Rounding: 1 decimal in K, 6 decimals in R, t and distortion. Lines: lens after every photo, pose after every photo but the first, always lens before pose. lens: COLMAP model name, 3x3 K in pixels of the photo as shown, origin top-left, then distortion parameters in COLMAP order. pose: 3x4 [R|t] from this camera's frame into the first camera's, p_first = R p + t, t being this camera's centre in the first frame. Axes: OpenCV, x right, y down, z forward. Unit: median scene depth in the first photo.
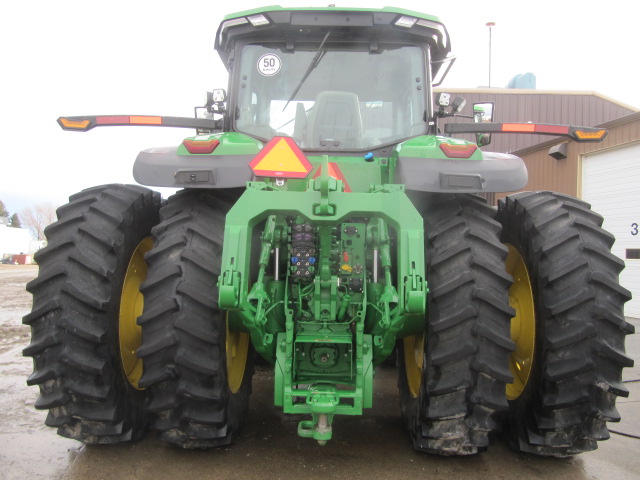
lens RADIAL K [[531.4, 0, 320.0], [0, 531.4, 240.0], [0, 0, 1]] dist [-0.066394, 0.051414]
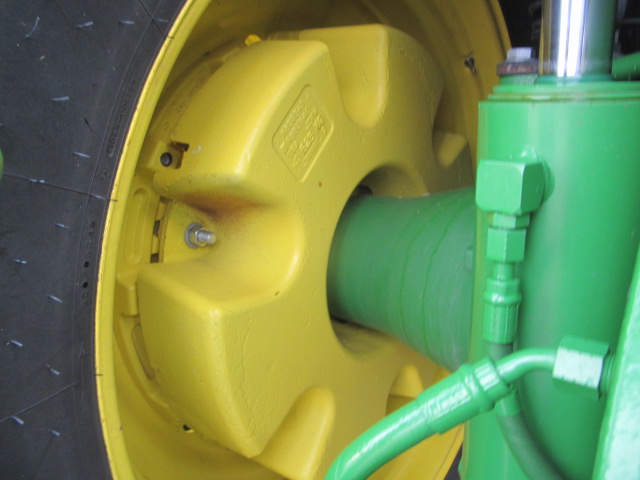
lens RADIAL K [[531.4, 0, 320.0], [0, 531.4, 240.0], [0, 0, 1]] dist [-0.066394, 0.051414]
pose [[0.799610, 0.106120, -0.591069, -0.061006], [0.049972, 0.969090, 0.241592, 0.084065], [0.598437, -0.222716, 0.769591, 0.942566]]
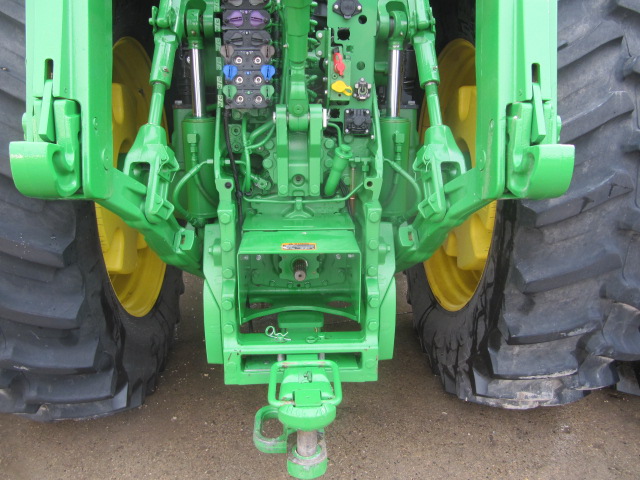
lens RADIAL K [[531.4, 0, 320.0], [0, 531.4, 240.0], [0, 0, 1]] dist [-0.066394, 0.051414]
pose [[0.996725, -0.036899, 0.071955, -0.008166], [0.012708, 0.950240, 0.311260, 0.034660], [-0.079859, -0.309326, 0.947597, 0.509258]]
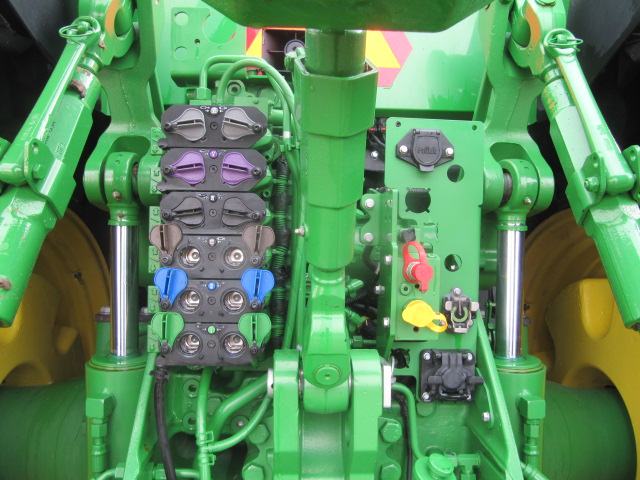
lens RADIAL K [[531.4, 0, 320.0], [0, 531.4, 240.0], [0, 0, 1]] dist [-0.066394, 0.051414]
pose [[0.998190, -0.006072, 0.059825, -0.003297], [0.004365, 0.999581, 0.028629, 0.015884], [-0.059973, -0.028316, 0.997798, 0.793691]]
